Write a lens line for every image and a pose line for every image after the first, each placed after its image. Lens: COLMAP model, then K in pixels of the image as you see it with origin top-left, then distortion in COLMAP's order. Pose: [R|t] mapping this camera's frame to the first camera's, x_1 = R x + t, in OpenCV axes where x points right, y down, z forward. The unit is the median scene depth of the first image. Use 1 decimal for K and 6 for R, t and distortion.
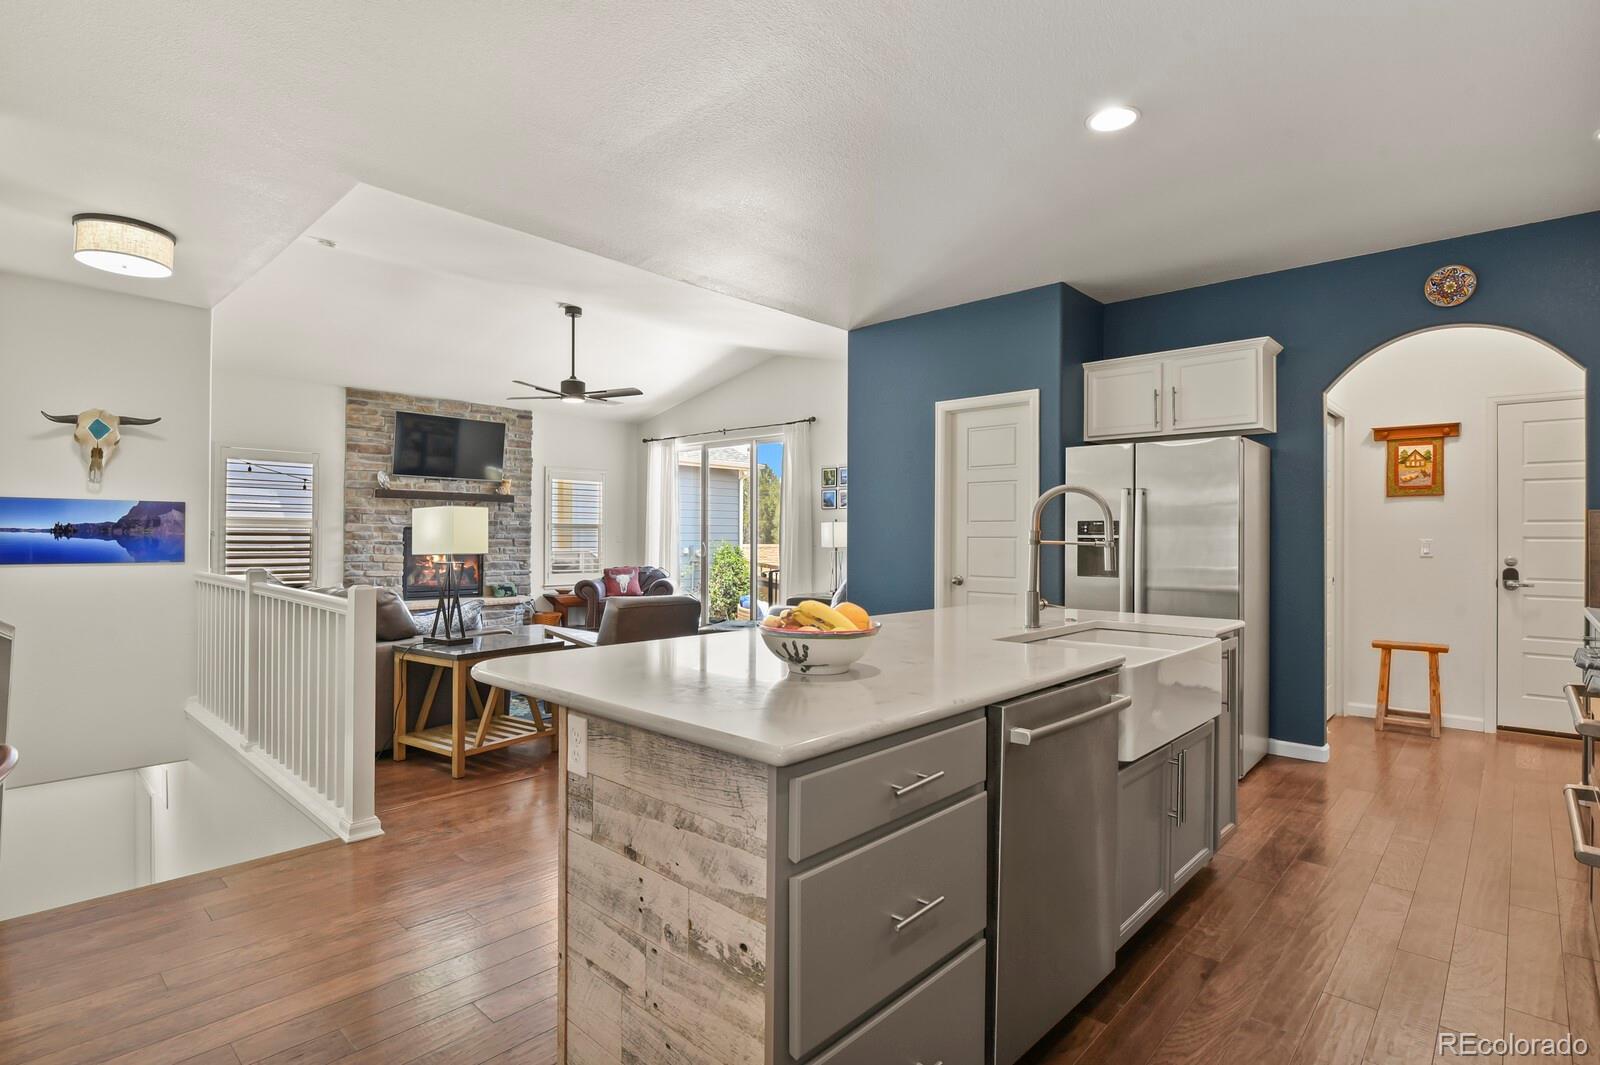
lens RADIAL K [[776.3, 0, 816.1], [0, 776.3, 533.8], [0, 0, 1]] dist [-0.004368, -0.007683]
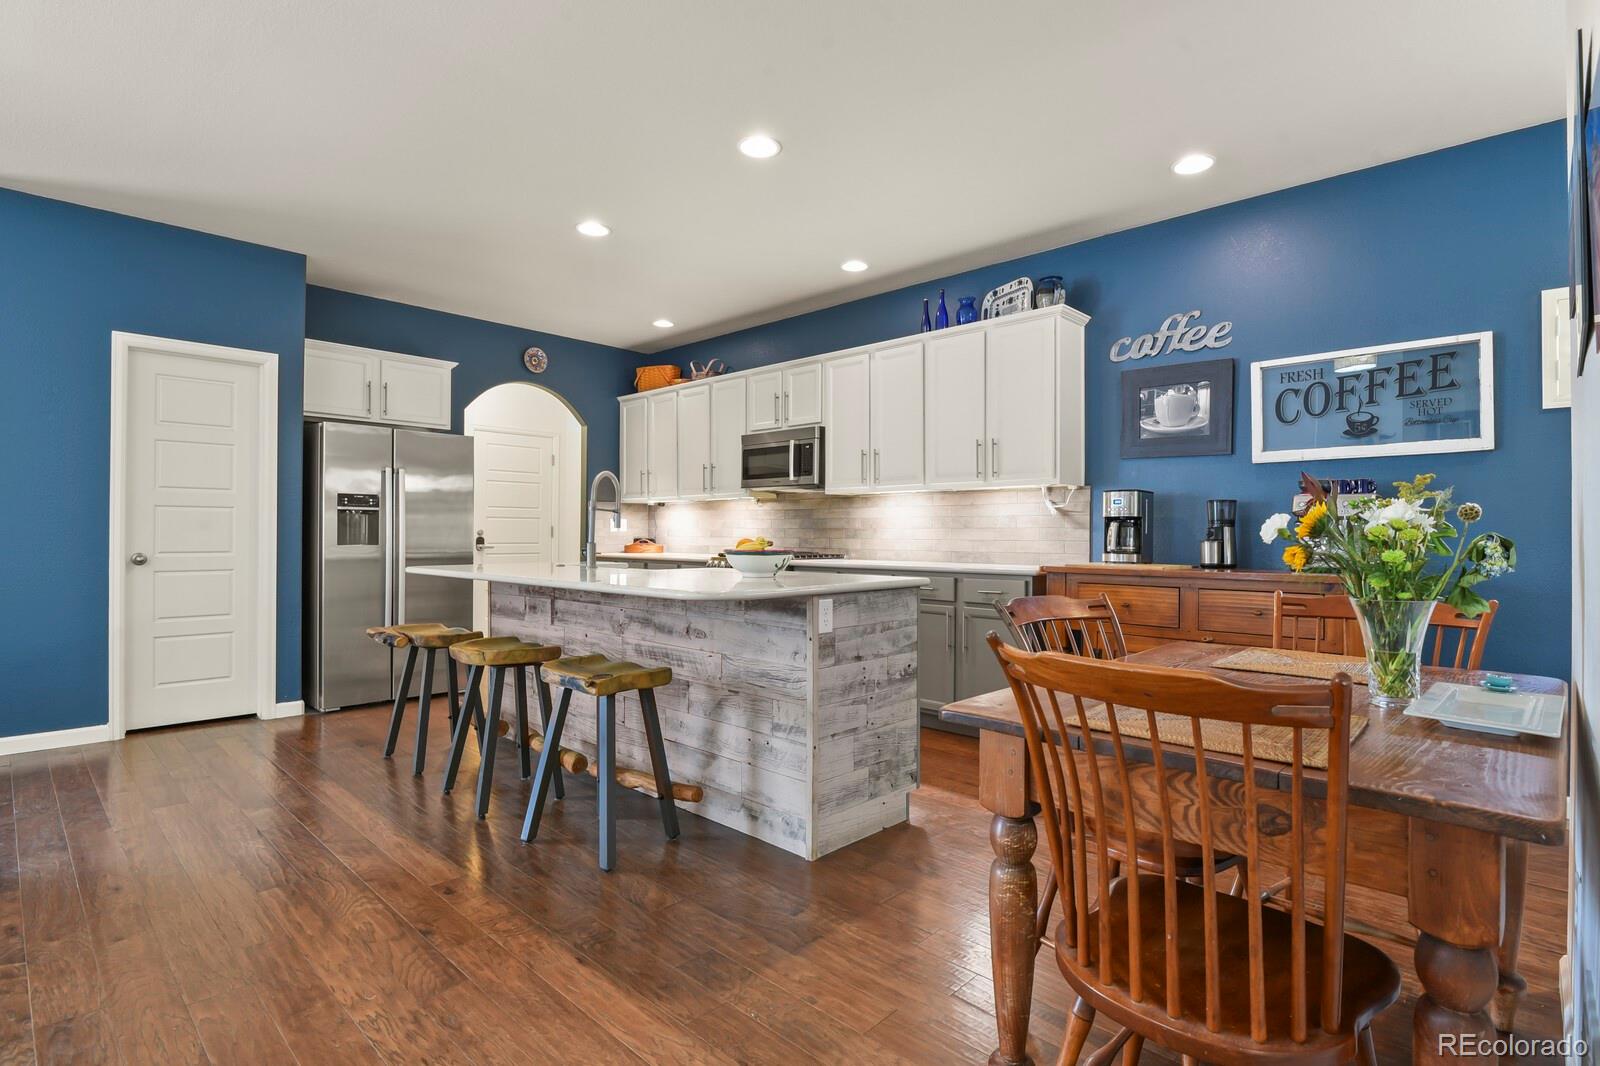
lens RADIAL K [[776.3, 0, 800.3], [0, 776.3, 528.6], [0, 0, 1]] dist [-0.004368, -0.007683]
pose [[0.027518, 0.001658, 0.999620, -0.429467], [-0.006495, 0.999978, -0.001480, 0.017620], [-0.999600, -0.006452, 0.027528, 0.213389]]
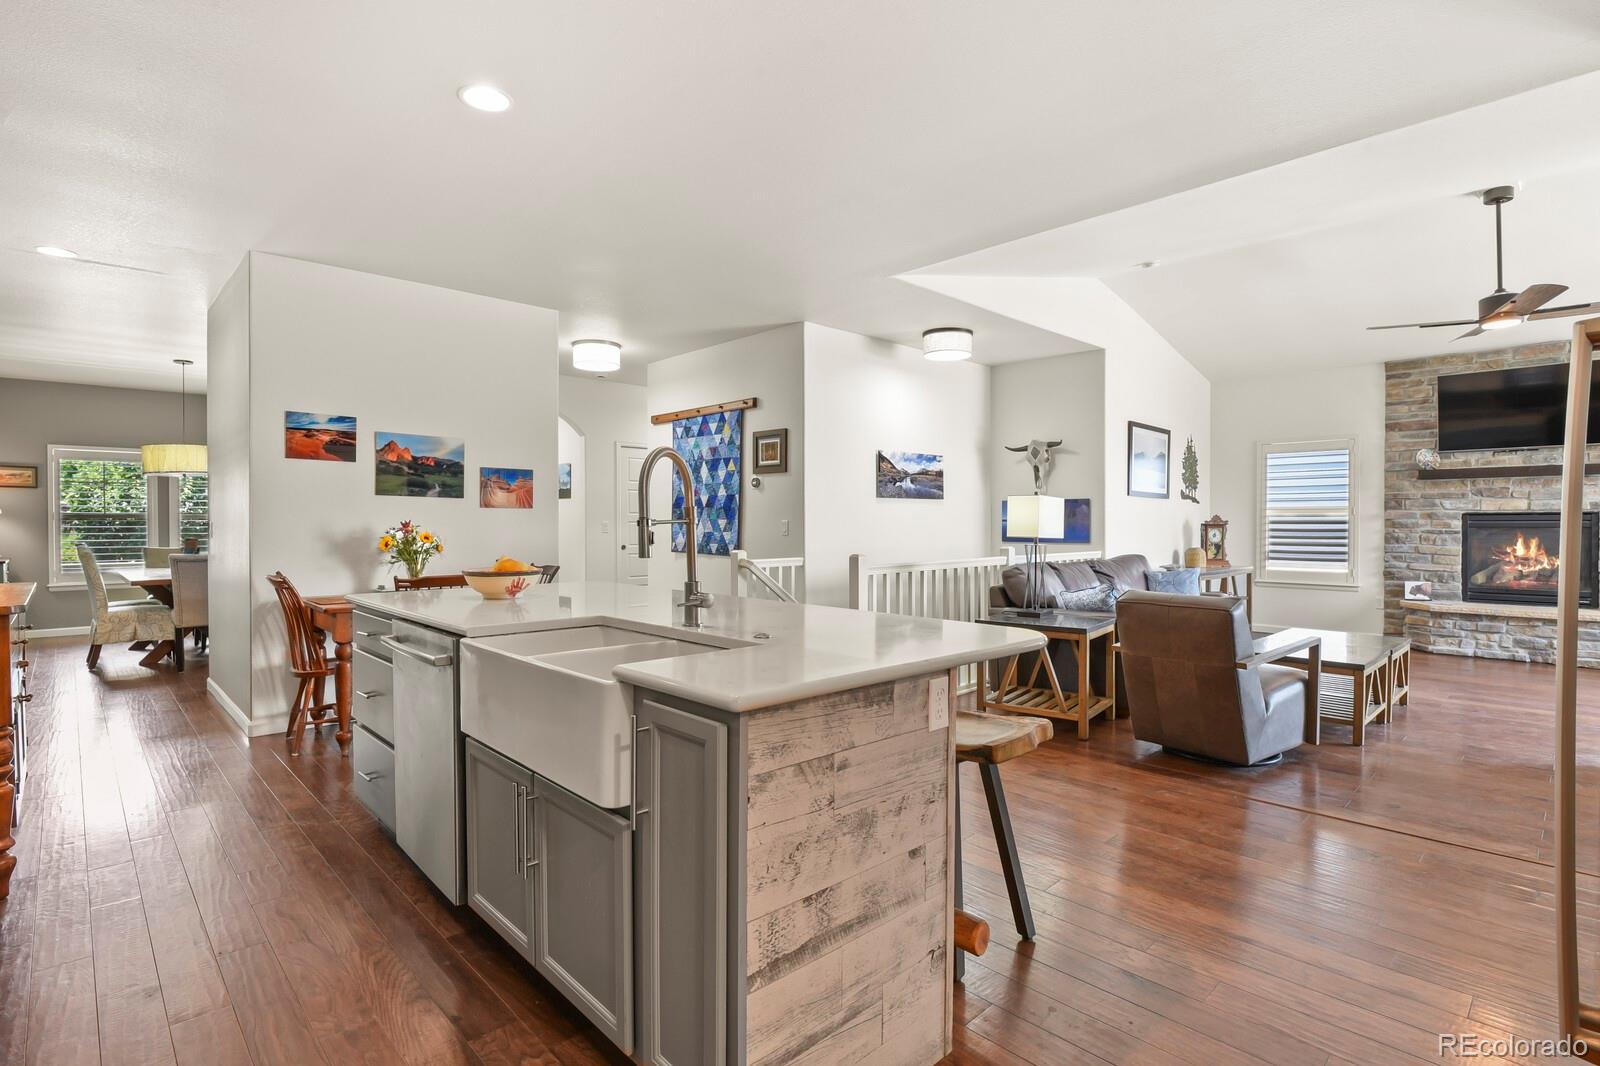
lens RADIAL K [[776.3, 0, 811.4], [0, 776.3, 532.0], [0, 0, 1]] dist [-0.004368, -0.007683]
pose [[-0.072236, 0.003513, -0.997381, 0.399735], [0.003110, 0.999990, 0.003297, 0.007837], [0.997383, -0.002863, -0.072246, 0.435295]]
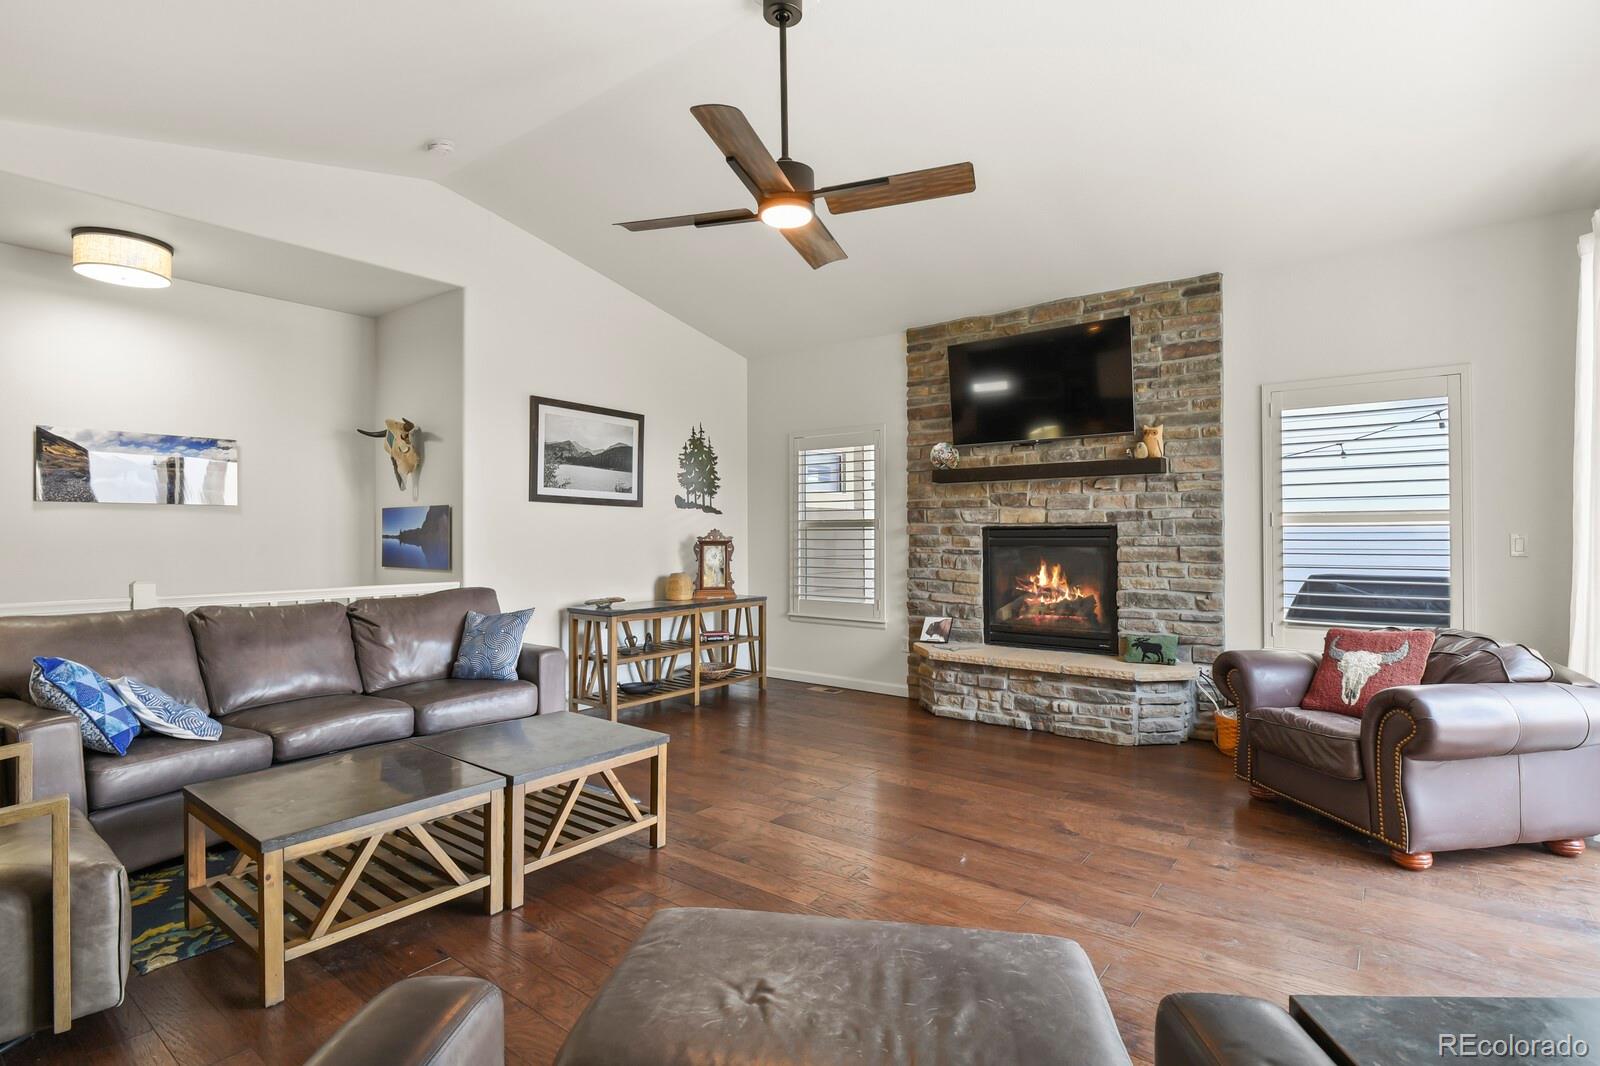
lens RADIAL K [[776.3, 0, 805.7], [0, 776.3, 531.1], [0, 0, 1]] dist [-0.004368, -0.007683]
pose [[0.074498, -0.013657, -0.997128, 0.097214], [0.003828, 0.999903, -0.013409, 0.002943], [0.997214, -0.002818, 0.074544, 0.960750]]
